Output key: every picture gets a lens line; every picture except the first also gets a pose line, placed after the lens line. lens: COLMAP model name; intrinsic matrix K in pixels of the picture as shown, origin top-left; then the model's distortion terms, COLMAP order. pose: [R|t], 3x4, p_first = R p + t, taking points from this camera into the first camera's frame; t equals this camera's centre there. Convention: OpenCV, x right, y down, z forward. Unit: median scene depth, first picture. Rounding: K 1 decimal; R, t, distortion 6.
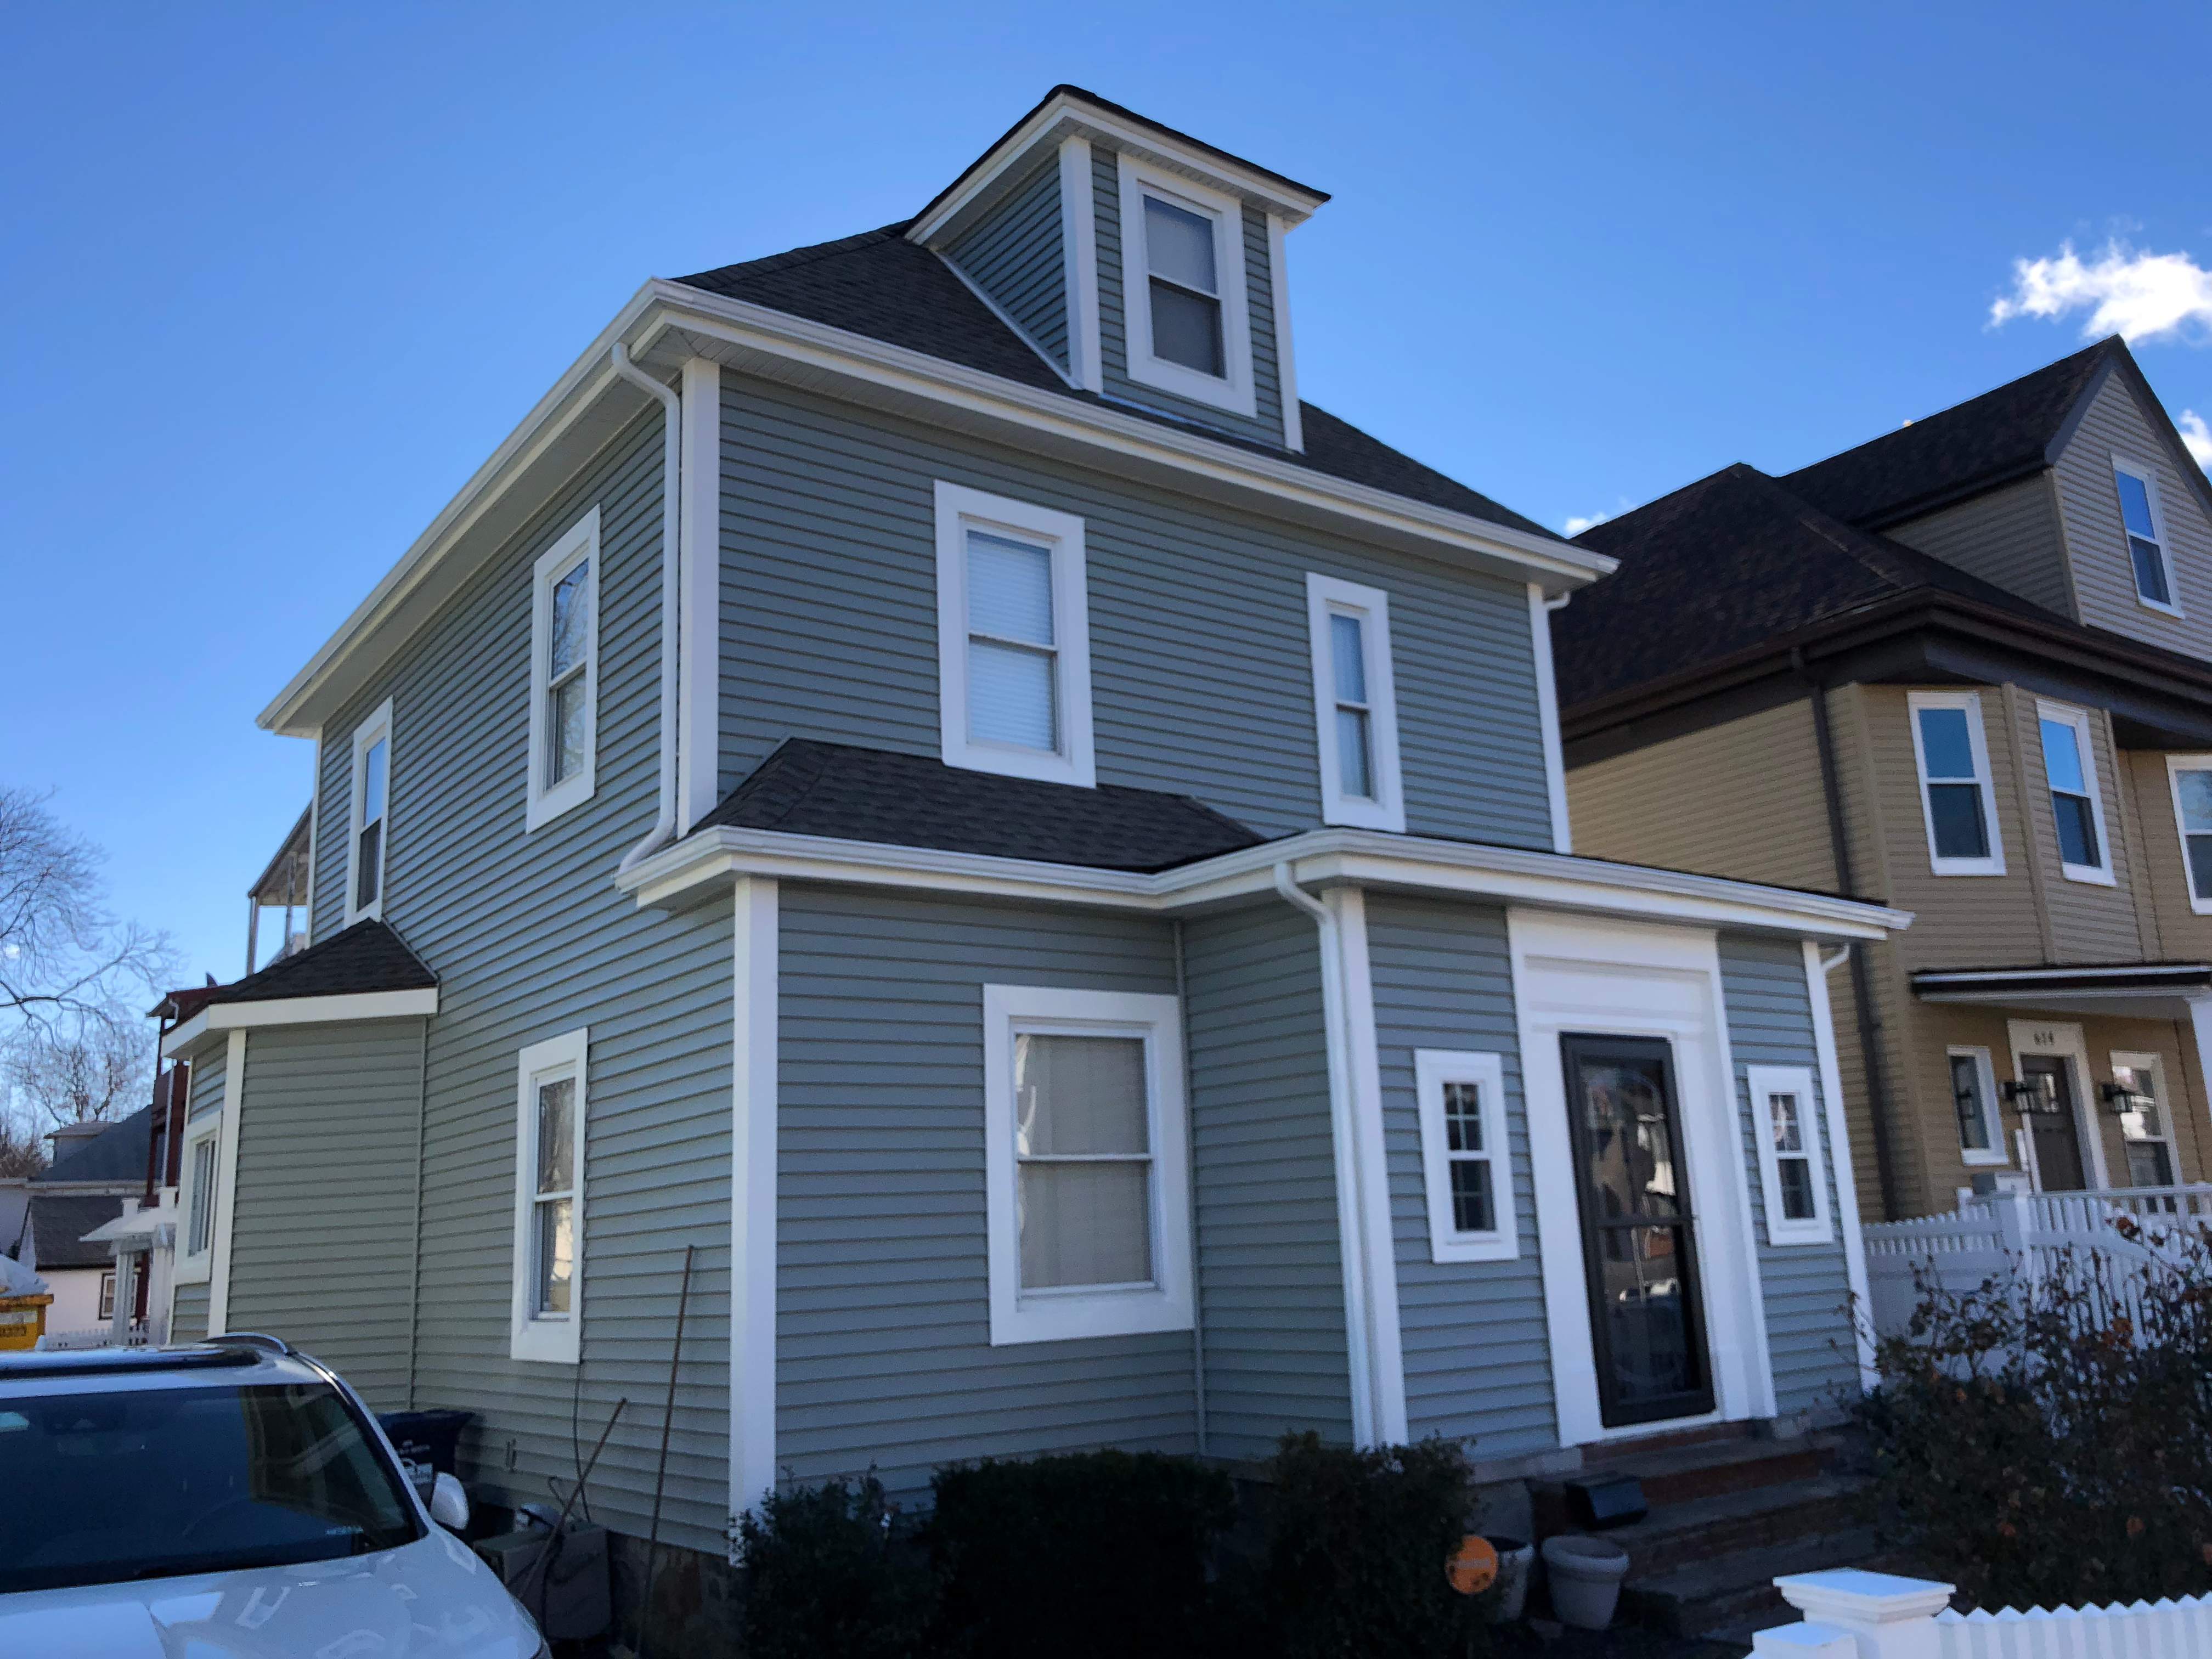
lens RADIAL K [[1807.4, 0, 1123.0], [0, 1807.4, 843.7], [0, 0, 1]] dist [0.047737, -0.047640]
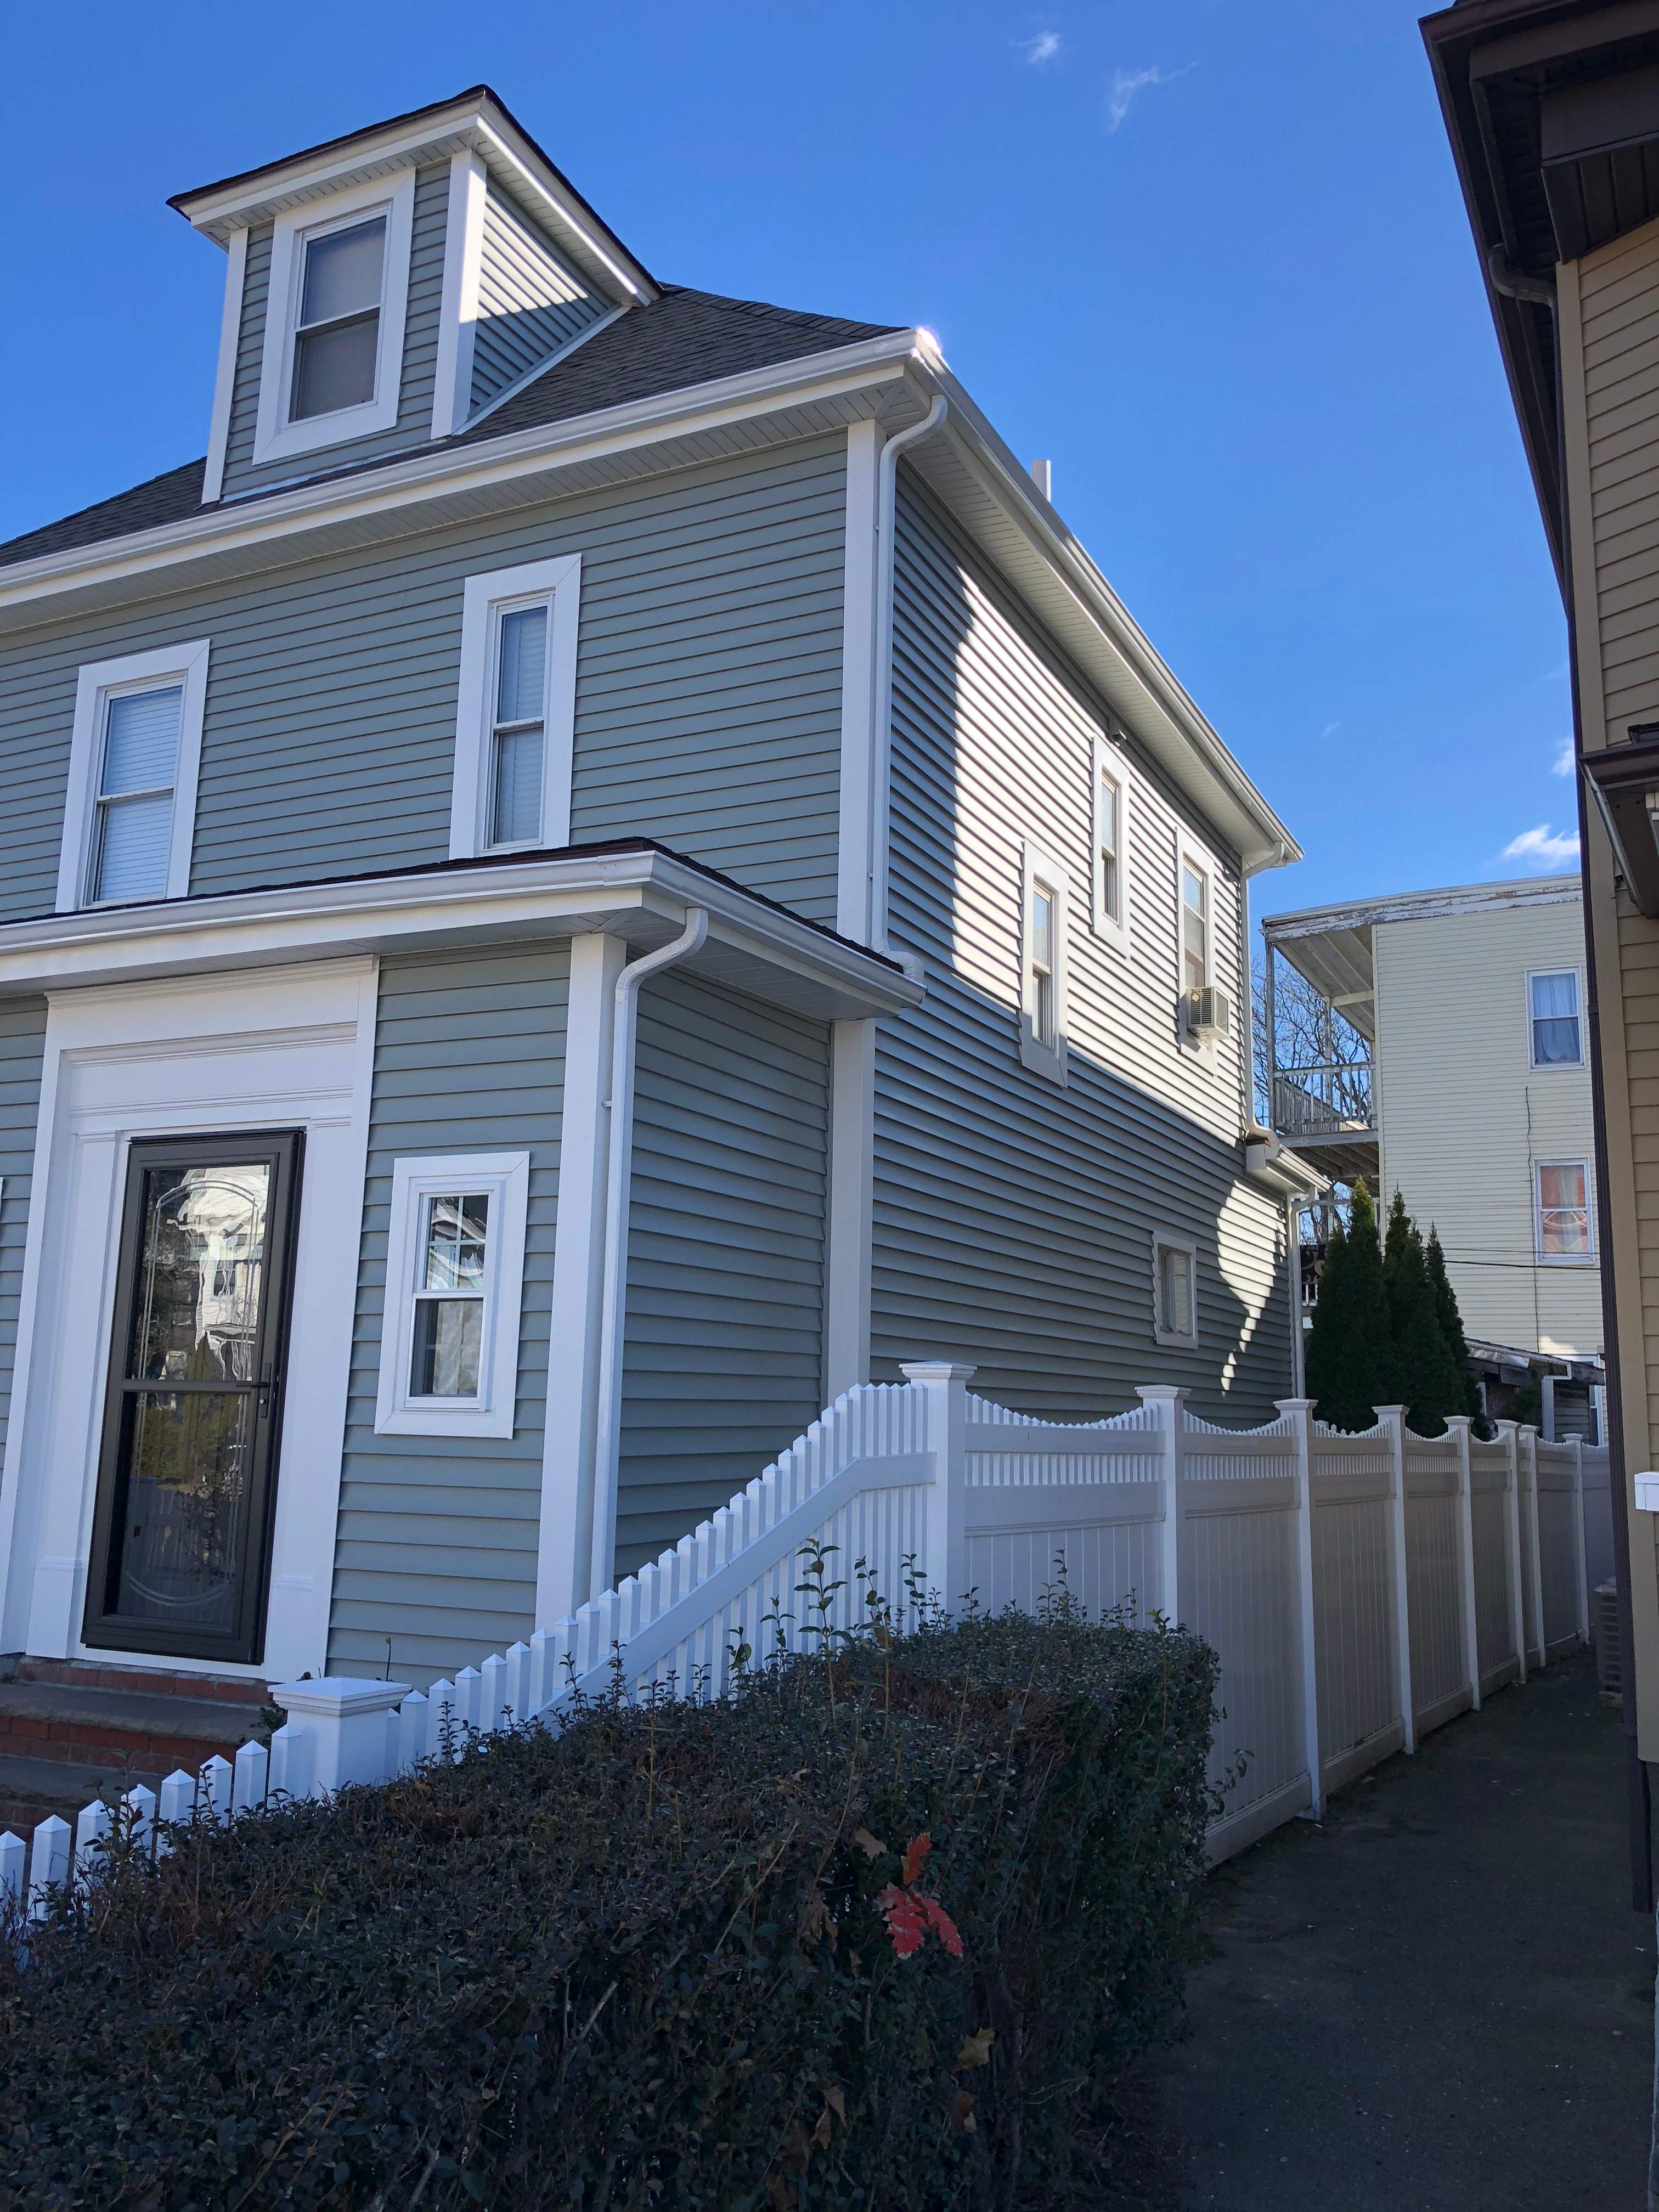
lens RADIAL K [[1812.0, 0, 805.8], [0, 1812.0, 1098.2], [0, 0, 1]] dist [0.013476, 0.004528]
pose [[0.445994, -0.097394, -0.889721, 0.916073], [0.155416, 0.987388, -0.030180, 0.133663], [0.881440, -0.124817, 0.455505, 0.778612]]
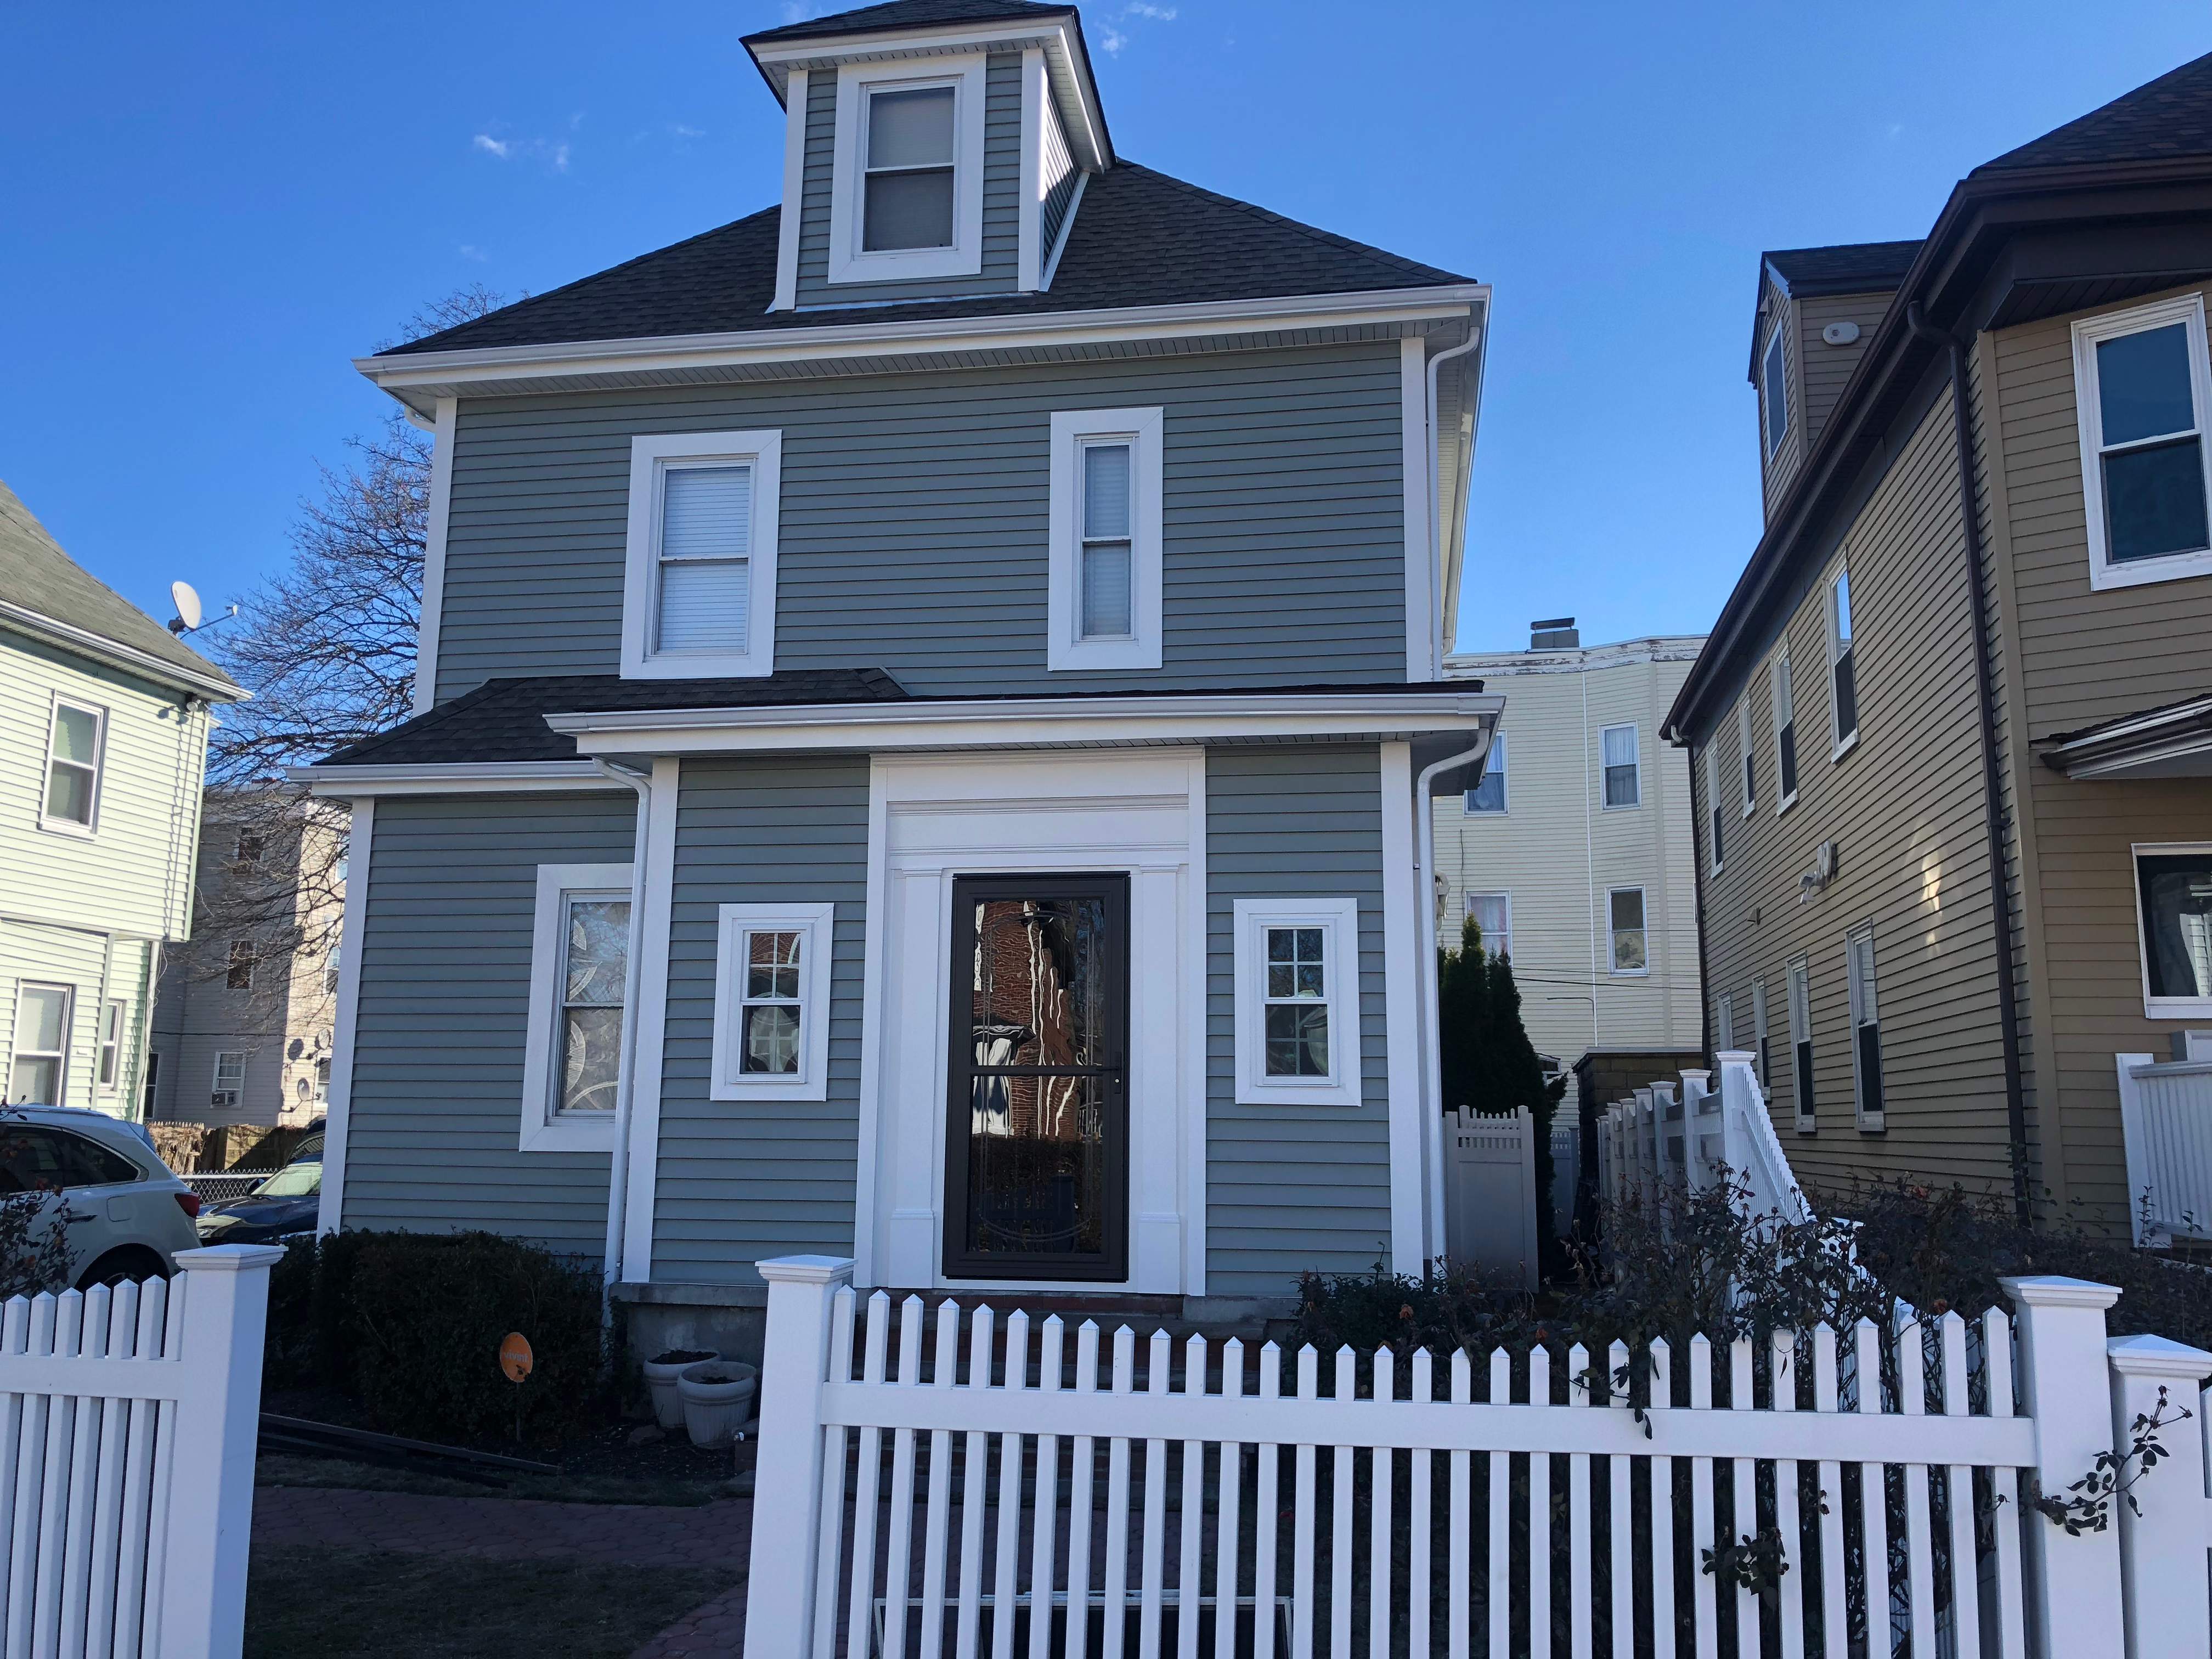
lens RADIAL K [[1834.6, 0, 1102.8], [0, 1834.6, 808.9], [0, 0, 1]] dist [0.041240, -0.009838]
pose [[0.690844, -0.074639, -0.719141, 0.867364], [0.120100, 0.992685, 0.012344, 0.056985], [0.712959, -0.094897, 0.694755, 0.326293]]
